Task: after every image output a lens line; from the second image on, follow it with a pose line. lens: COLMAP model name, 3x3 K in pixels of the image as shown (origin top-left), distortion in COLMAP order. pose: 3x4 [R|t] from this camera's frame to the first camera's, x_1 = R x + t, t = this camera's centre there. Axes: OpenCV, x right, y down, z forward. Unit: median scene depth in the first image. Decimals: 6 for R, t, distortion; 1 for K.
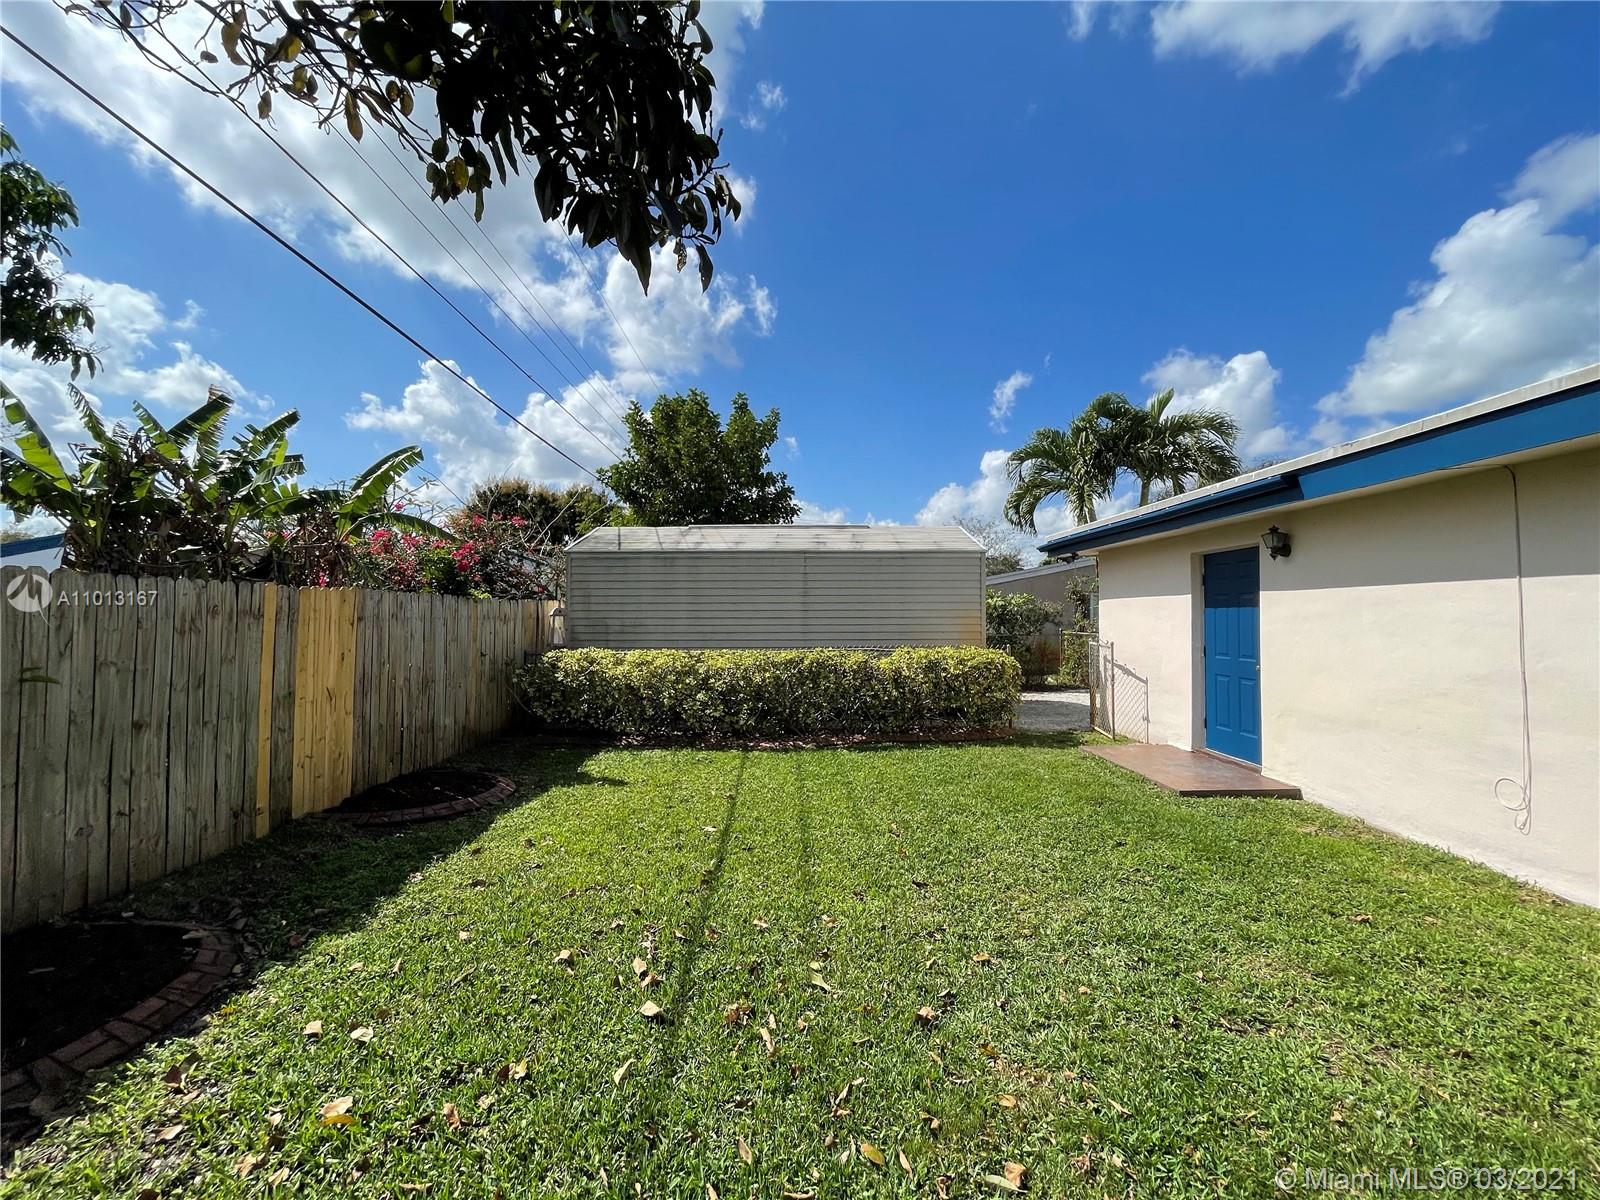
lens RADIAL K [[646.7, 0, 805.5], [0, 646.7, 597.4], [0, 0, 1]] dist [-0.002638, 0.000173]
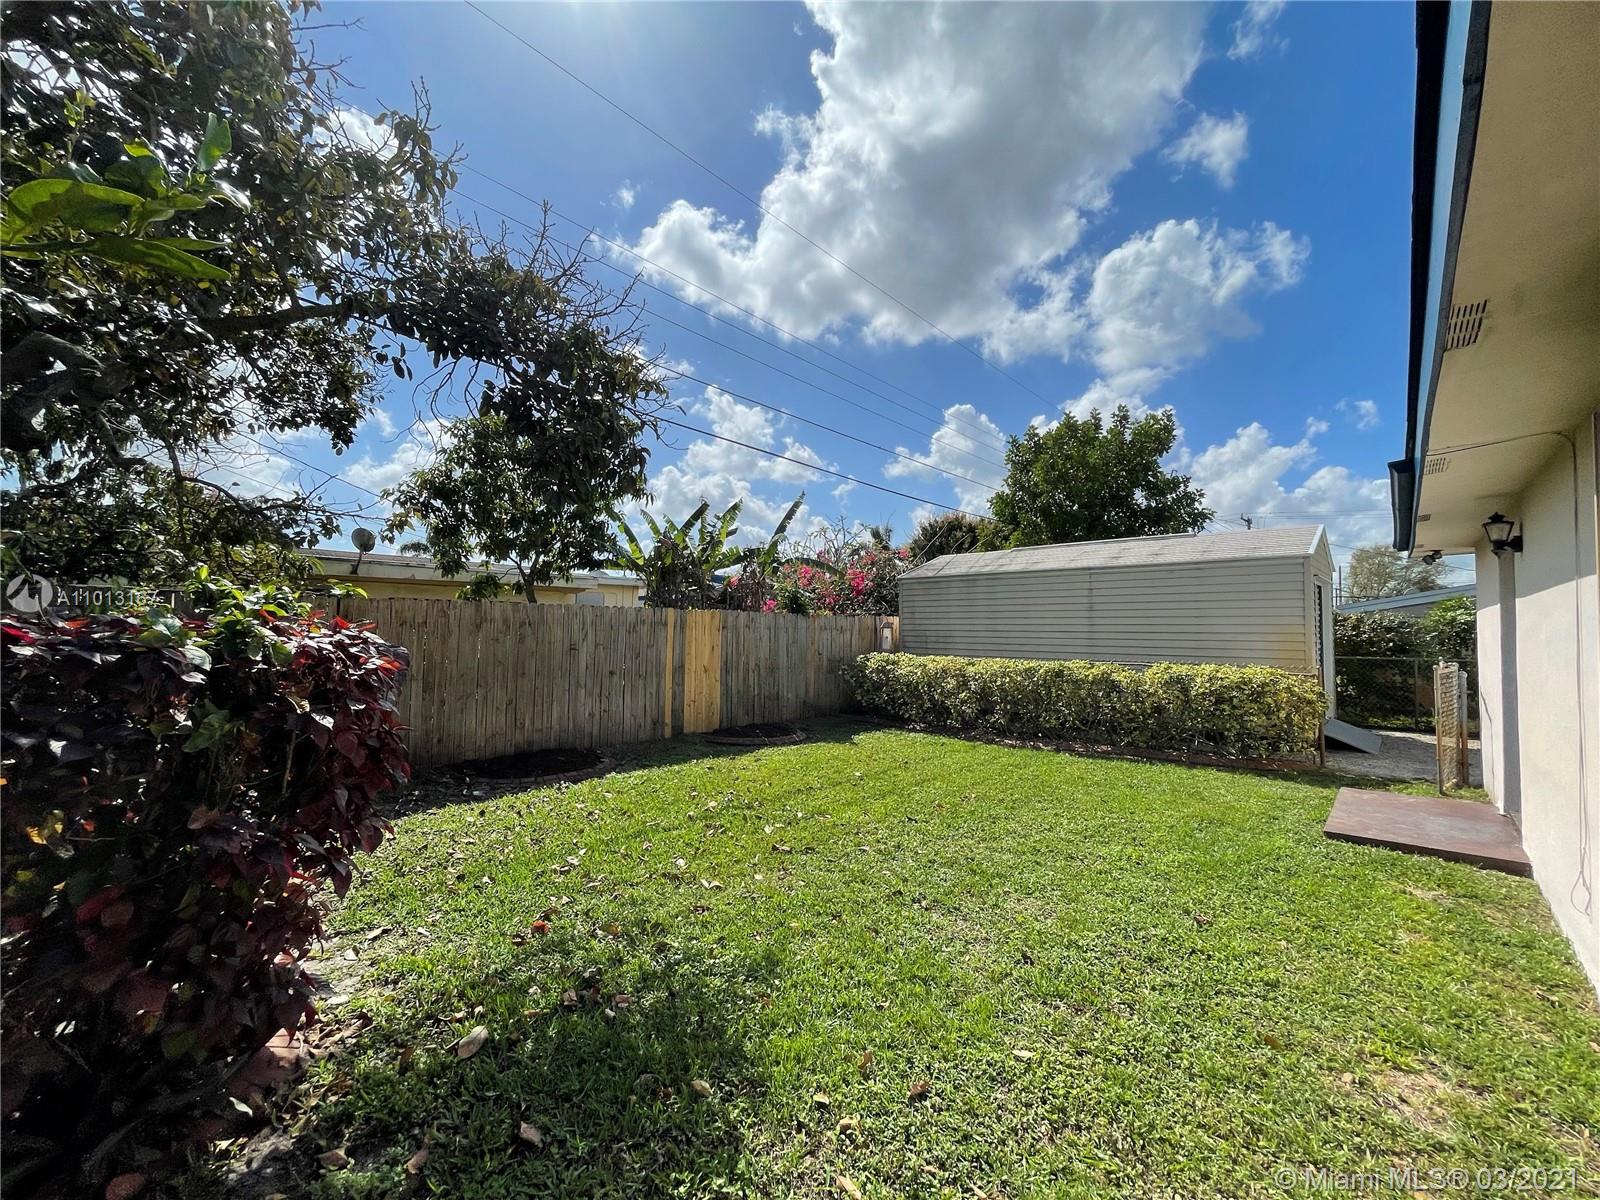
lens RADIAL K [[646.7, 0, 804.3], [0, 646.7, 627.9], [0, 0, 1]] dist [-0.002638, 0.000173]
pose [[0.722731, 0.006150, -0.691102, 0.457430], [0.008978, 0.999793, 0.018285, 0.002924], [0.691071, -0.019420, 0.722526, -0.072104]]
